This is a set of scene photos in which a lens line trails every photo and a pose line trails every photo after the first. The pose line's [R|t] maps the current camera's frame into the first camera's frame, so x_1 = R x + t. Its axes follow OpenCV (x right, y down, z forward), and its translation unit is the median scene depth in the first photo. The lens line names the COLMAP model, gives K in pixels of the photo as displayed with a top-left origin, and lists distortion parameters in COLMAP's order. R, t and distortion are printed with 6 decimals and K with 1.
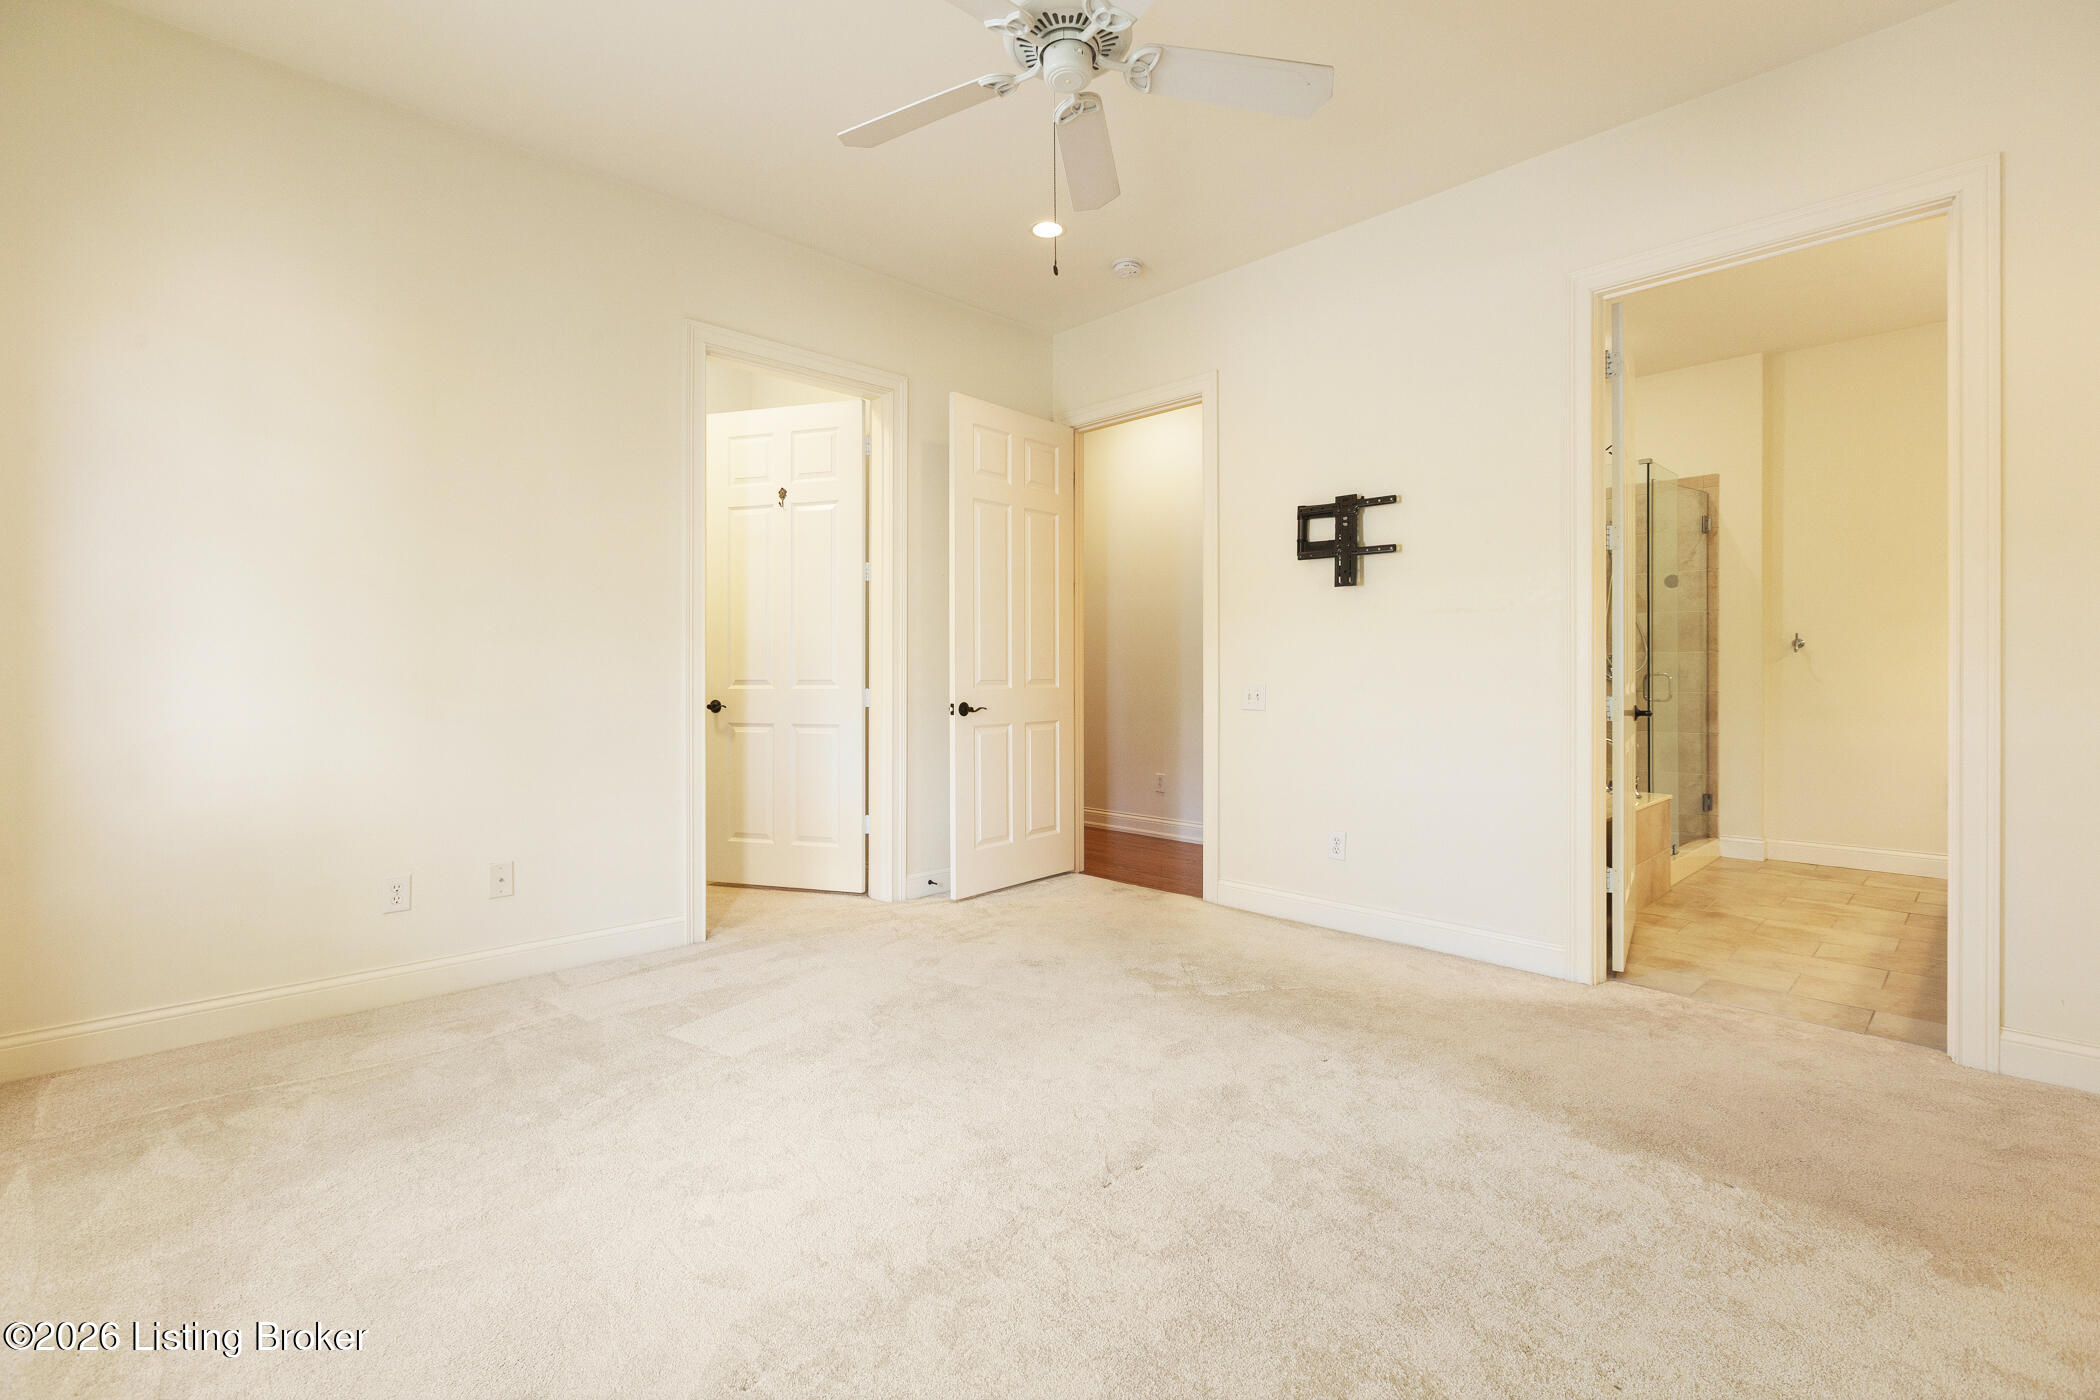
lens RADIAL K [[920.5, 0, 1055.5], [0, 920.5, 689.1], [0, 0, 1]] dist [-0.003182, -0.000223]
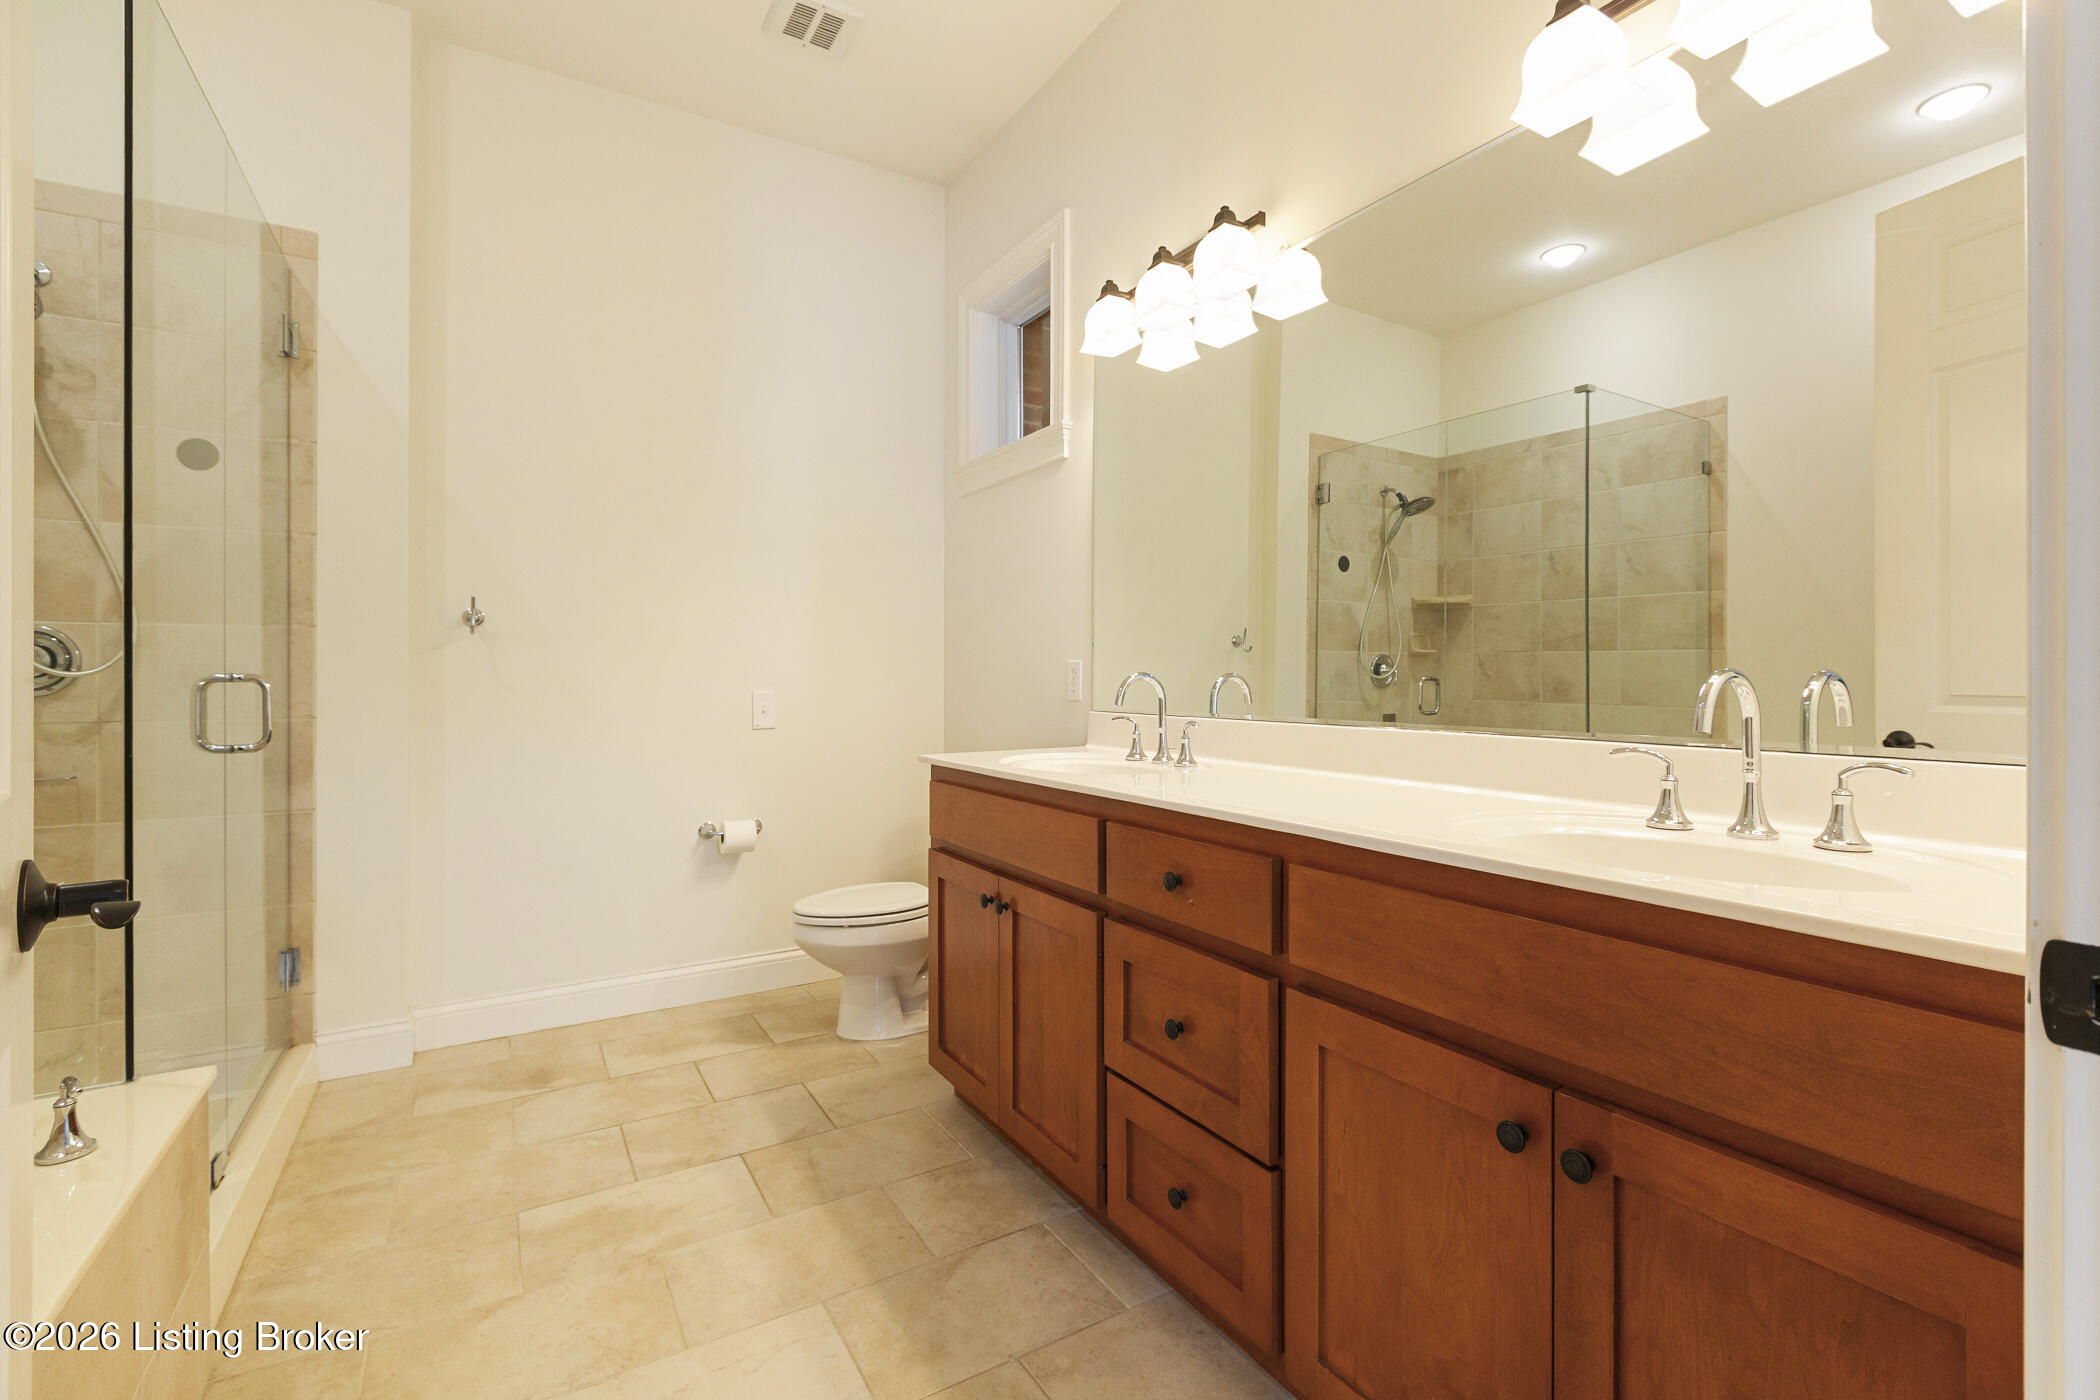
lens RADIAL K [[920.5, 0, 1076.8], [0, 920.5, 656.6], [0, 0, 1]] dist [-0.003182, -0.000223]
pose [[0.257251, 0.003944, 0.966337, 0.382635], [0.002533, 0.999985, -0.004756, -0.023587], [-0.966341, 0.003672, 0.257237, 0.523339]]
